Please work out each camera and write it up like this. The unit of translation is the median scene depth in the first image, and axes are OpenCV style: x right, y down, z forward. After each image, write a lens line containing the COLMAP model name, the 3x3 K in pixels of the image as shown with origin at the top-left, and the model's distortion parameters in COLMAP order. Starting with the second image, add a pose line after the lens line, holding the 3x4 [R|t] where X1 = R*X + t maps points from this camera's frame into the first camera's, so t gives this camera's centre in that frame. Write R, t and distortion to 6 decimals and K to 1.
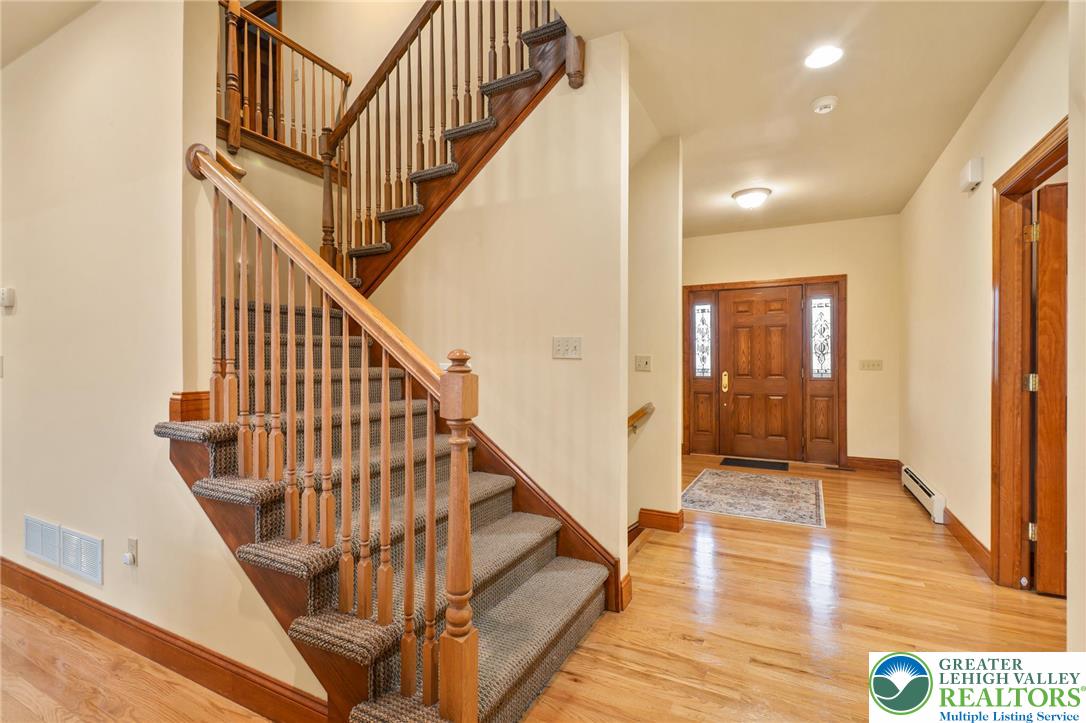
lens RADIAL K [[487.1, 0, 546.0], [0, 487.1, 363.9], [0, 0, 1]] dist [0.008043, -0.003646]
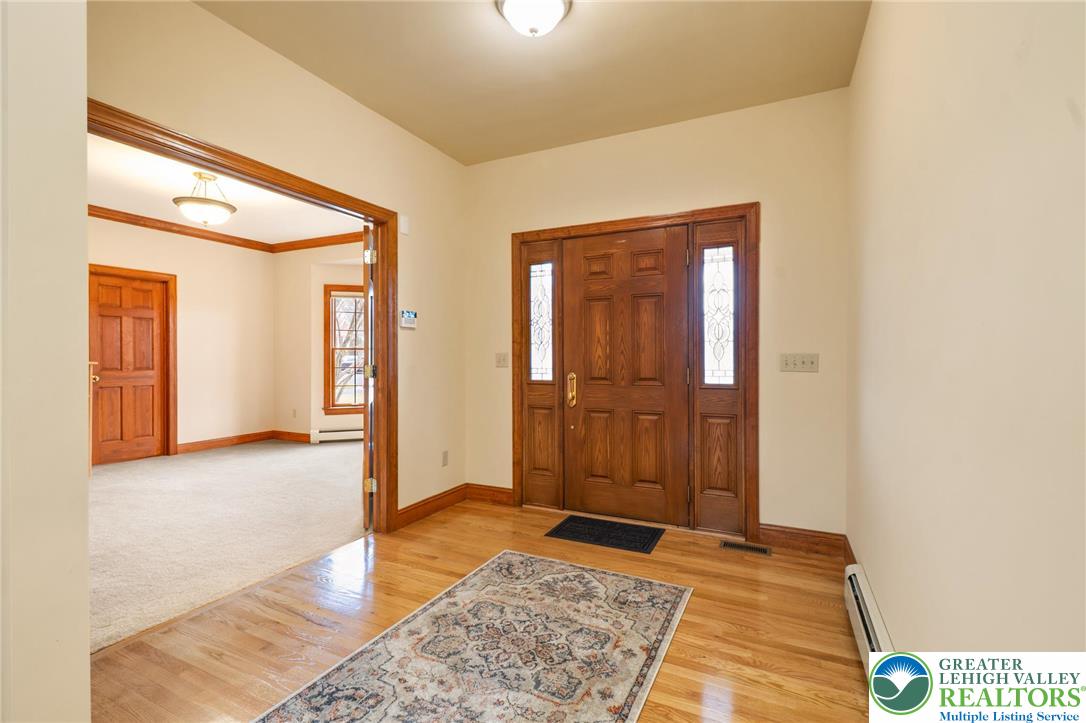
lens RADIAL K [[487.1, 0, 542.9], [0, 487.1, 359.4], [0, 0, 1]] dist [0.008043, -0.003646]
pose [[0.999597, 0.002994, 0.028225, 0.328576], [-0.003018, 0.999995, 0.000812, -0.001230], [-0.028222, -0.000897, 0.999601, 0.413704]]
